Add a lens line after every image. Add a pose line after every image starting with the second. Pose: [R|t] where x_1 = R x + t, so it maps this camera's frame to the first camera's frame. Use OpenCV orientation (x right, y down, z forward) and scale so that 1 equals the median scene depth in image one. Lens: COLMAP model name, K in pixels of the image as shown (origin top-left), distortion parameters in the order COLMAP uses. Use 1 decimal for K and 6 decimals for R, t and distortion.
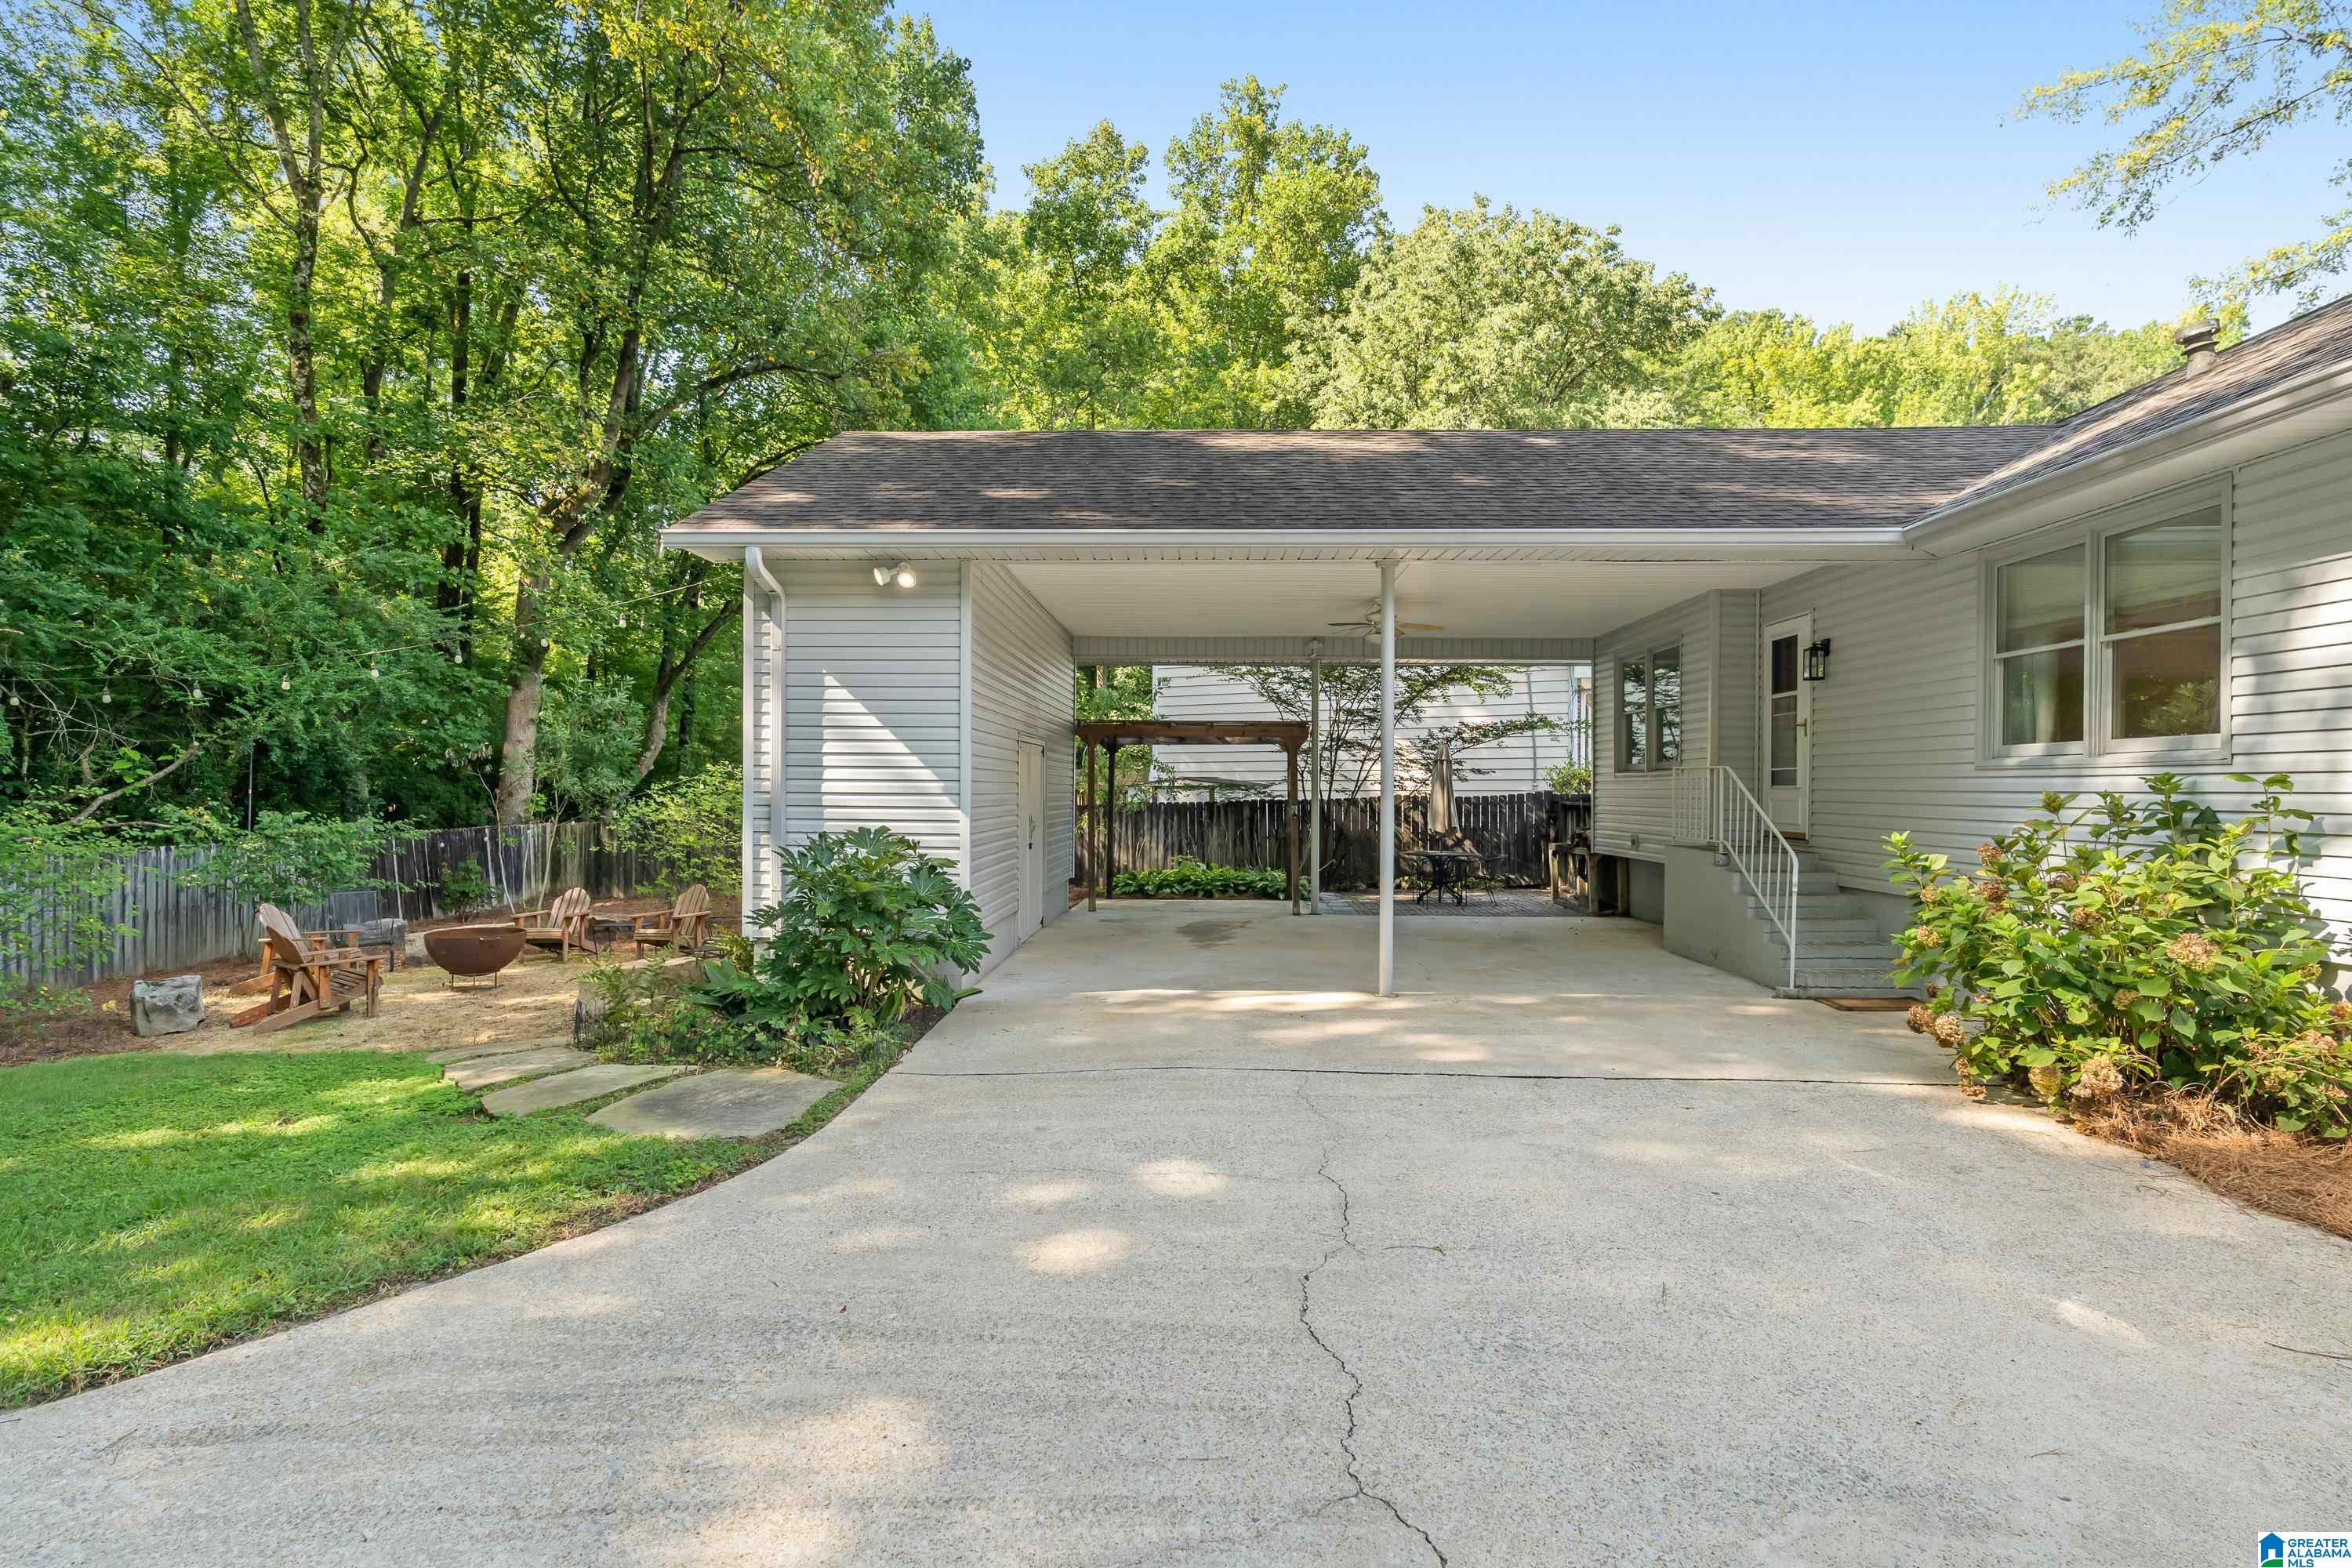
lens RADIAL K [[1125.0, 0, 1167.1], [0, 1125.0, 779.3], [0, 0, 1]] dist [-0.004766, 0.002303]
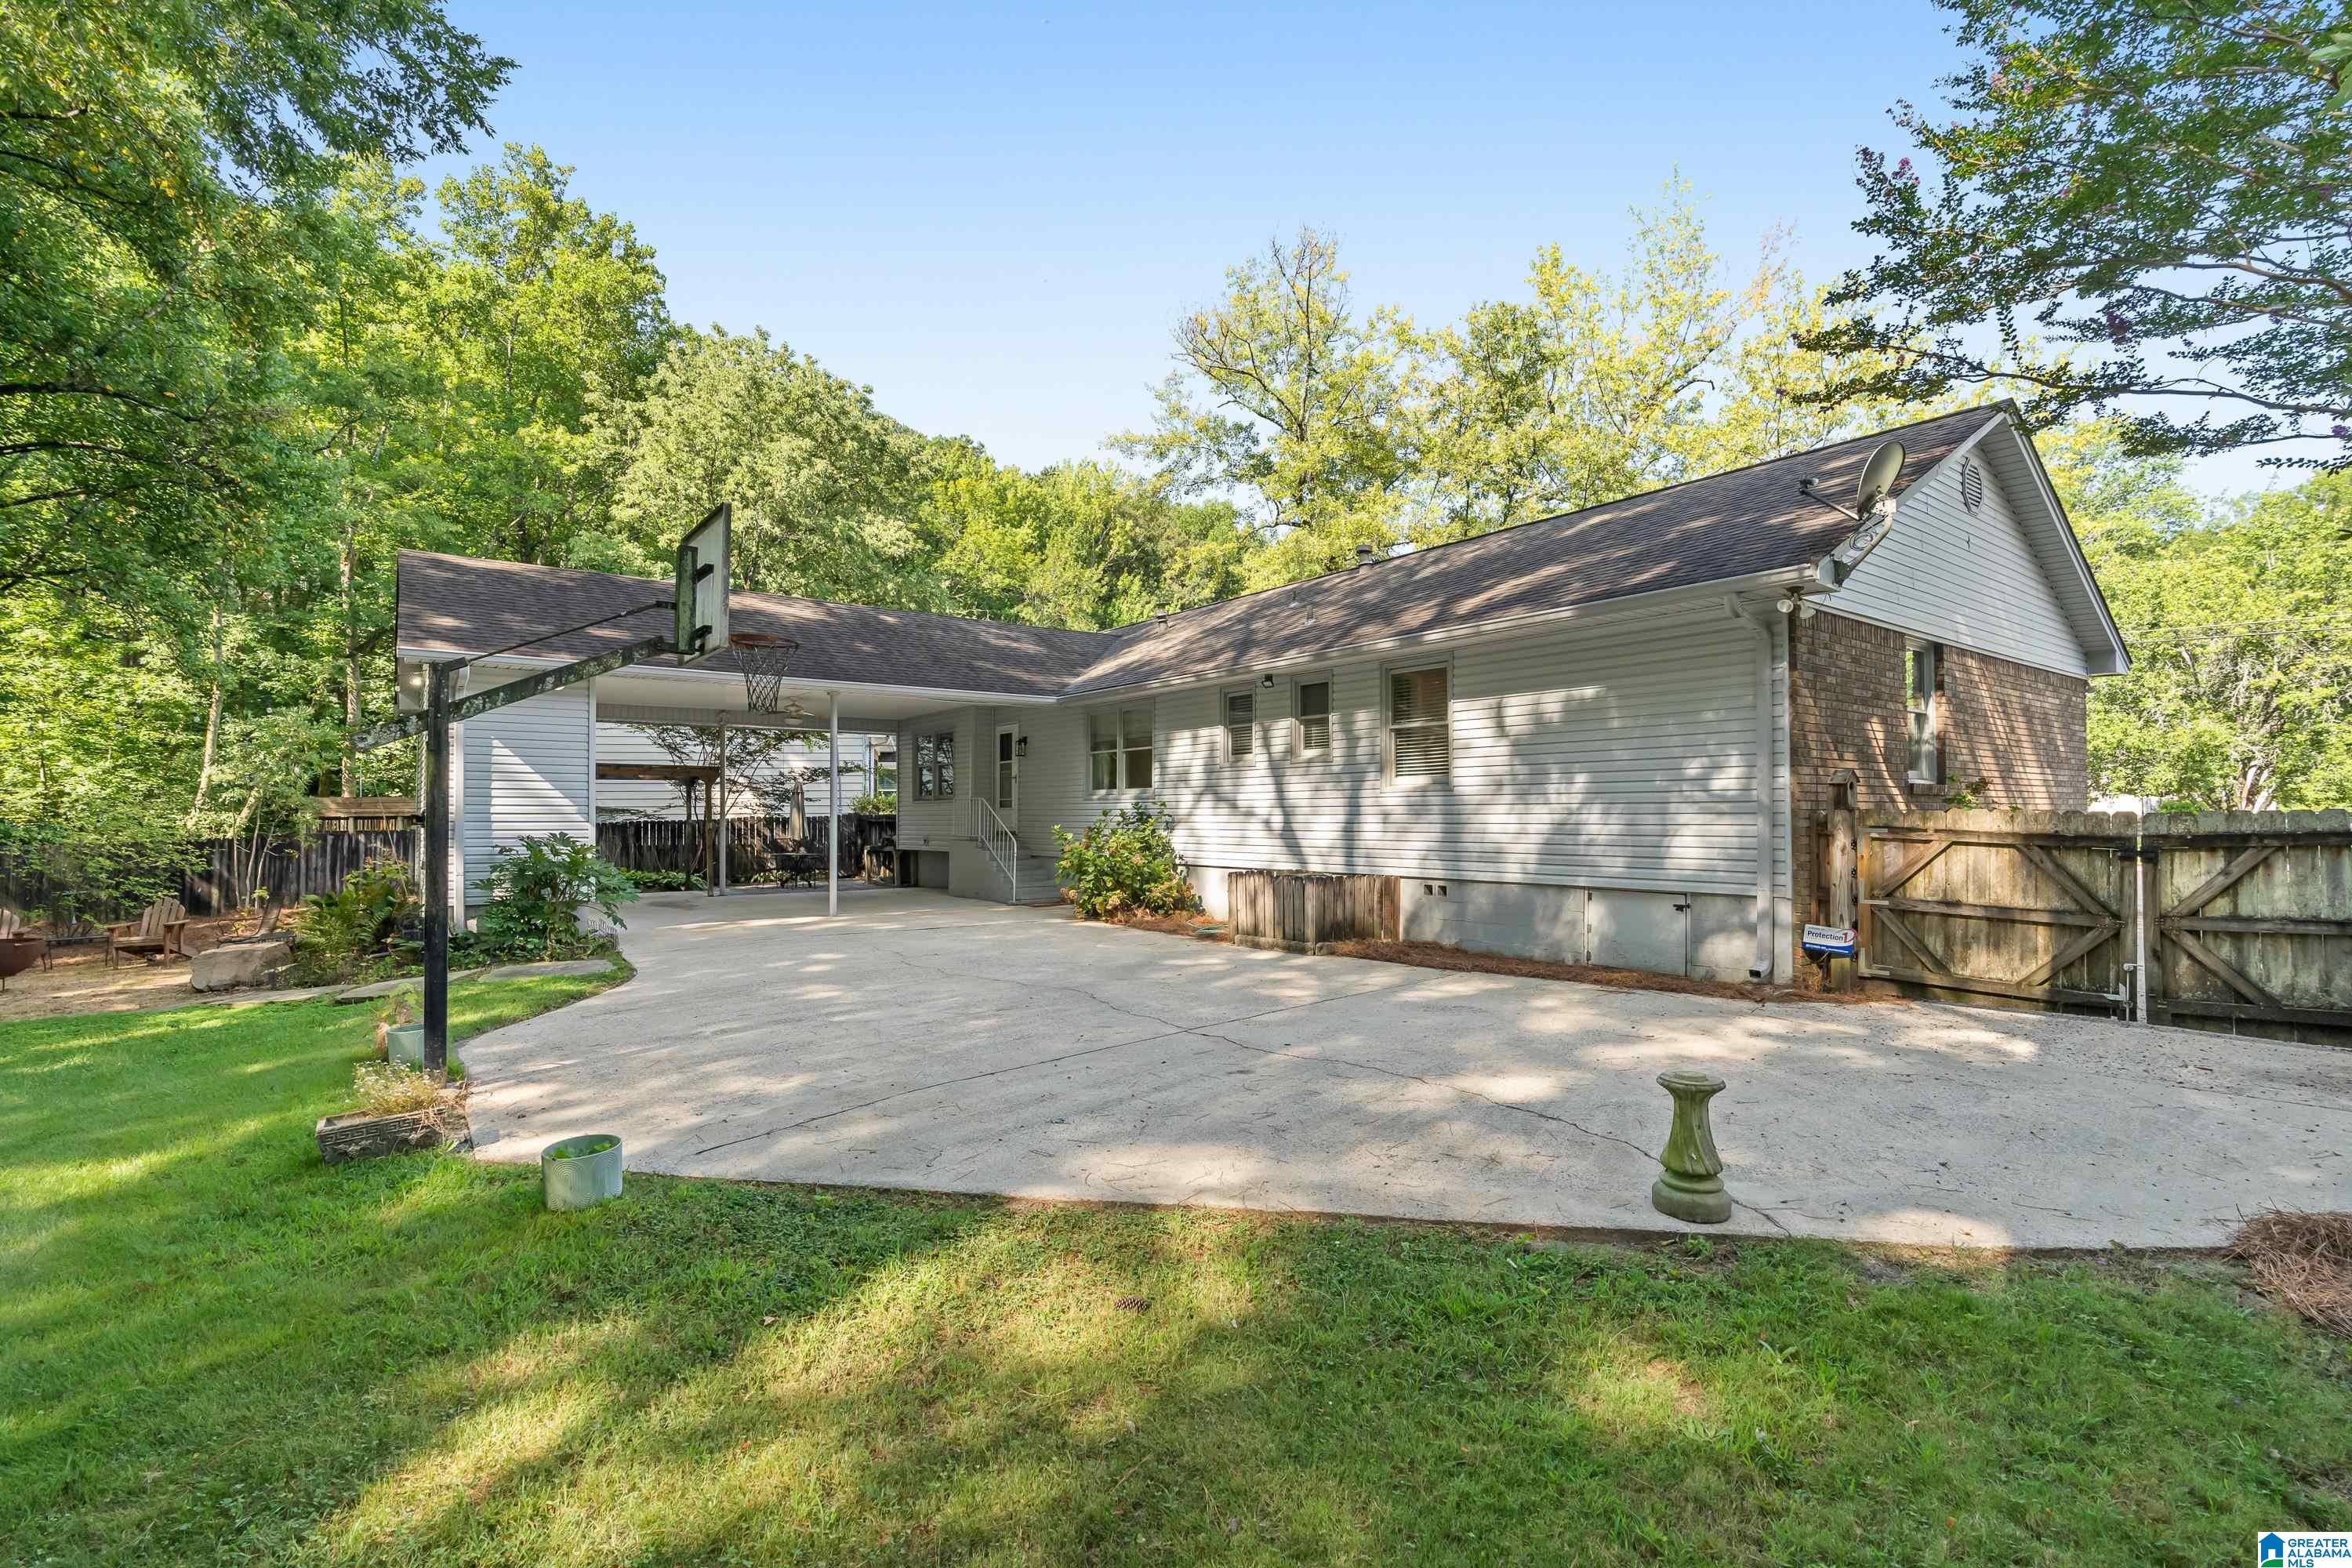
lens RADIAL K [[1068.2, 0, 1174.4], [0, 1068.2, 792.1], [0, 0, 1]] dist [-0.001667, 0.000293]
pose [[0.767273, 0.006967, 0.641283, -0.143497], [0.002116, 0.999908, -0.013395, 0.001158], [-0.641318, 0.011635, 0.767187, -0.211625]]
